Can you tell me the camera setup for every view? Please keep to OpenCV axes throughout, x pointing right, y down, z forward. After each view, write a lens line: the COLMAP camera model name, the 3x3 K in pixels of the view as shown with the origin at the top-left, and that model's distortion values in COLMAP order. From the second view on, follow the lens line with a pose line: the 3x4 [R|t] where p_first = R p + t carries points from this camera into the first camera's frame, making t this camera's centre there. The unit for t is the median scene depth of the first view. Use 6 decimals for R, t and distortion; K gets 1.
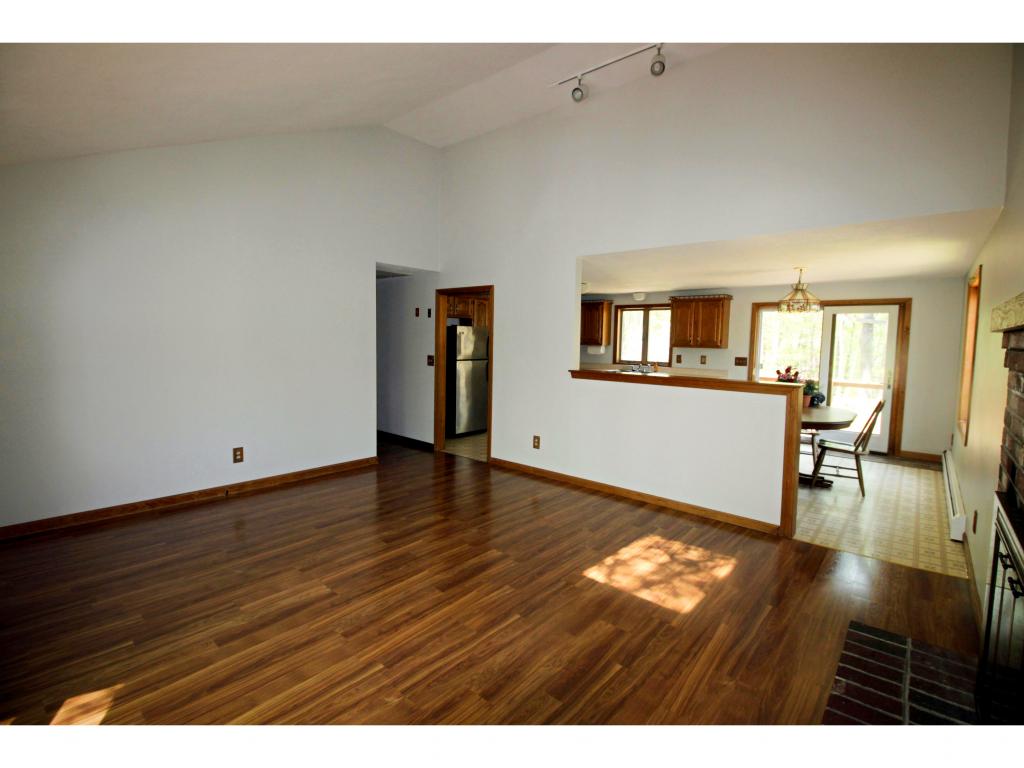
lens RADIAL K [[473.2, 0, 516.3], [0, 473.2, 379.7], [0, 0, 1]] dist [-0.020202, -0.005324]
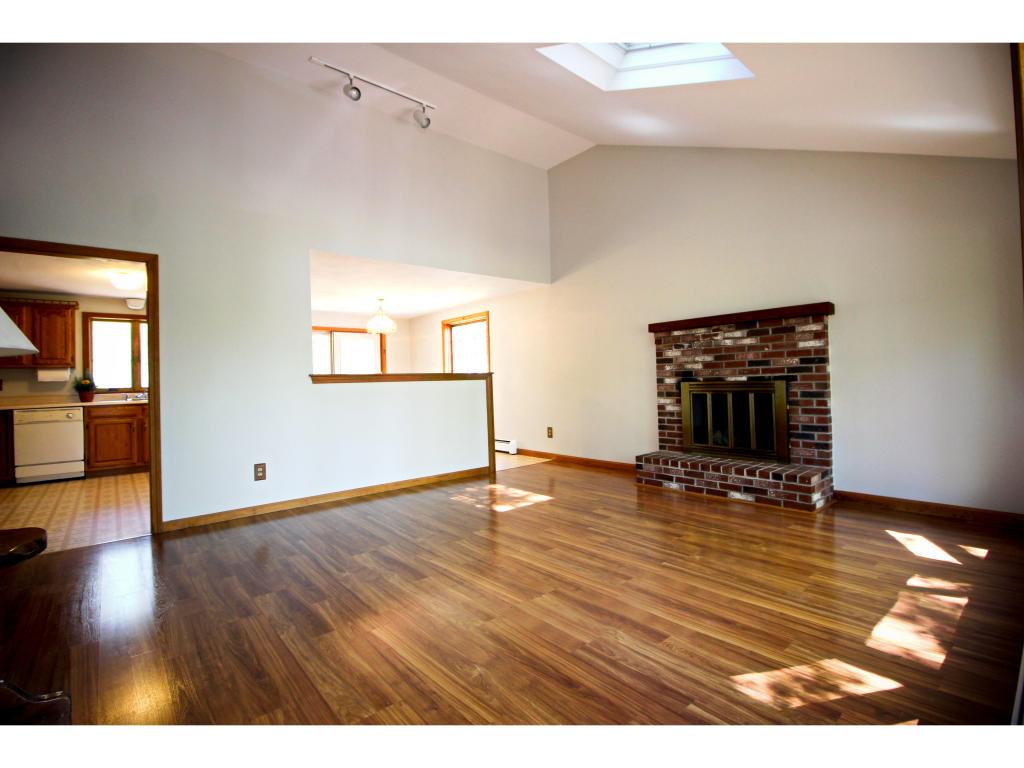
lens RADIAL K [[473.2, 0, 507.1], [0, 473.2, 380.4], [0, 0, 1]] dist [-0.020202, -0.005324]
pose [[0.174264, -0.021636, 0.984461, -0.944631], [0.112283, 0.993674, 0.001963, 0.041162], [-0.978276, 0.110196, 0.175591, 0.669077]]
